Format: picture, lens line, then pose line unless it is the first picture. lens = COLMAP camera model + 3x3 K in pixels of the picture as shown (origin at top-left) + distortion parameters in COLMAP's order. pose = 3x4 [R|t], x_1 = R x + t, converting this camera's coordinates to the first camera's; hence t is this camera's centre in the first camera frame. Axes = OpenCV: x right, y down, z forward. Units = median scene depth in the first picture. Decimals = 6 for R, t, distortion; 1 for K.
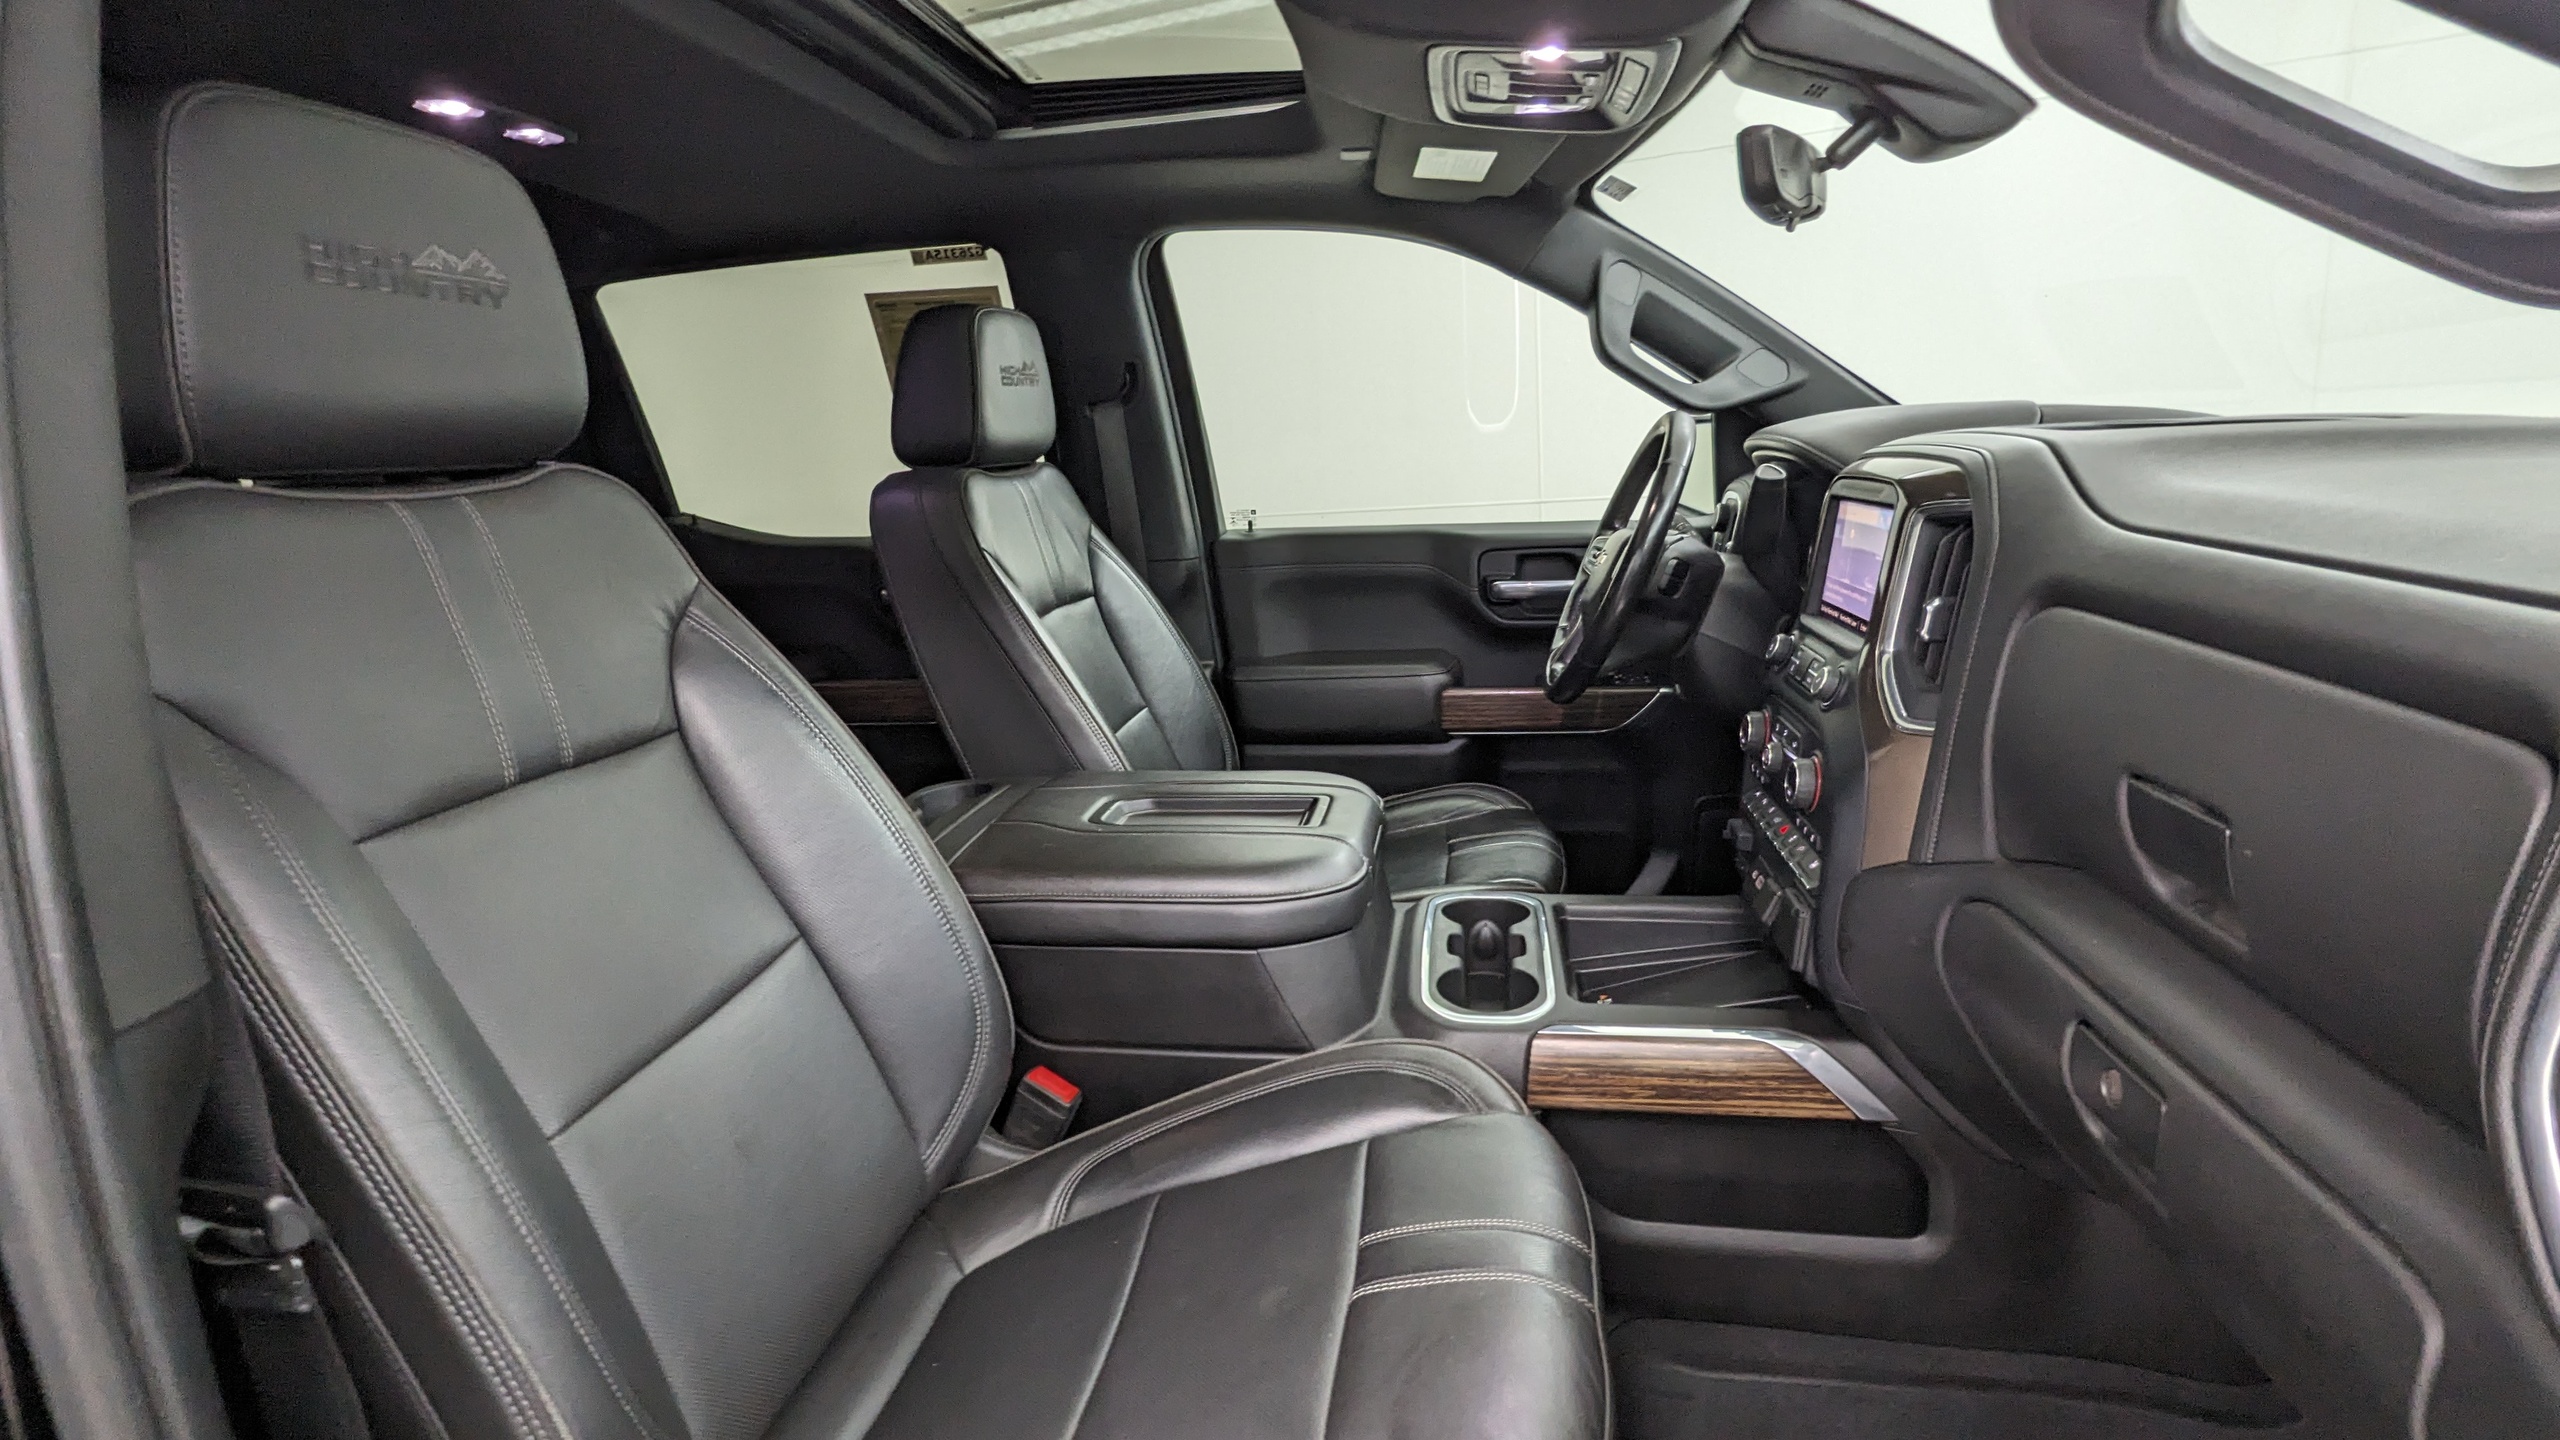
lens RADIAL K [[1236.2, 0, 1271.7], [0, 1236.2, 710.9], [0, 0, 1]] dist [0.003738, 0.001768]
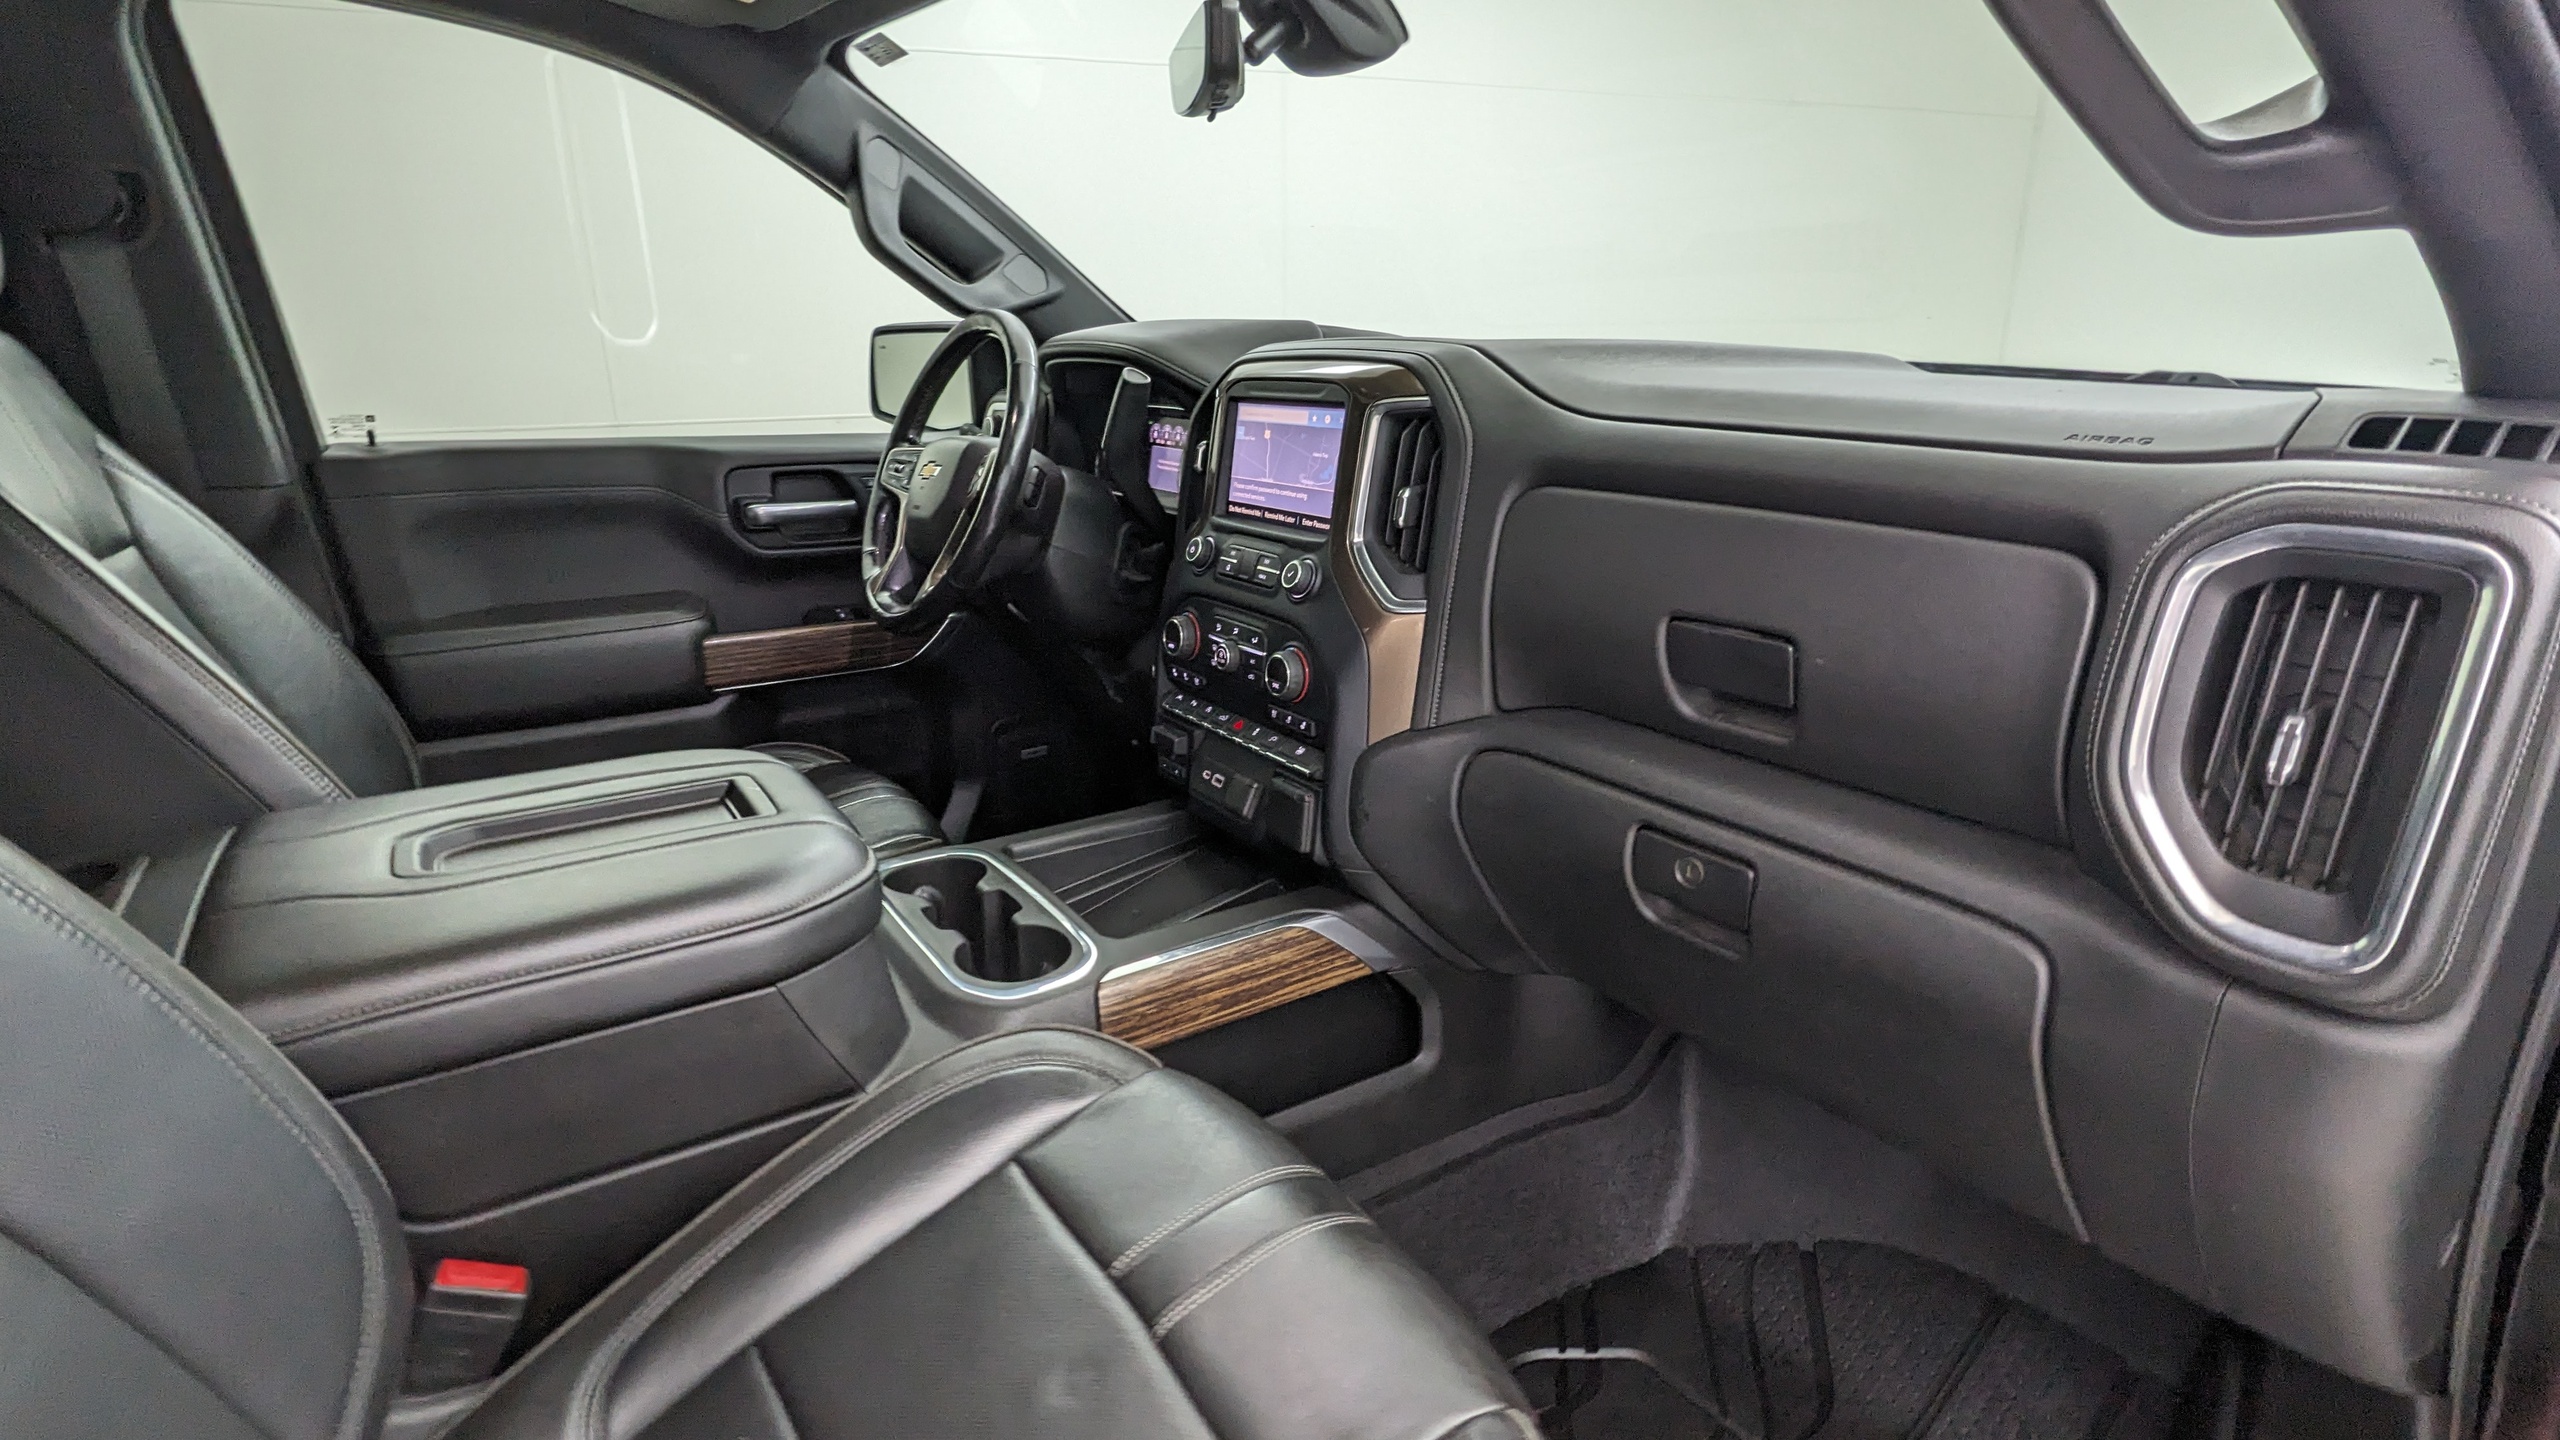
lens RADIAL K [[1236.2, 0, 1282.0], [0, 1236.2, 713.7], [0, 0, 1]] dist [0.003738, 0.001768]
pose [[0.726697, -0.143527, 0.671797, -0.243815], [0.108074, 0.989639, 0.094527, -0.006530], [-0.678404, 0.003911, 0.734679, 0.215419]]
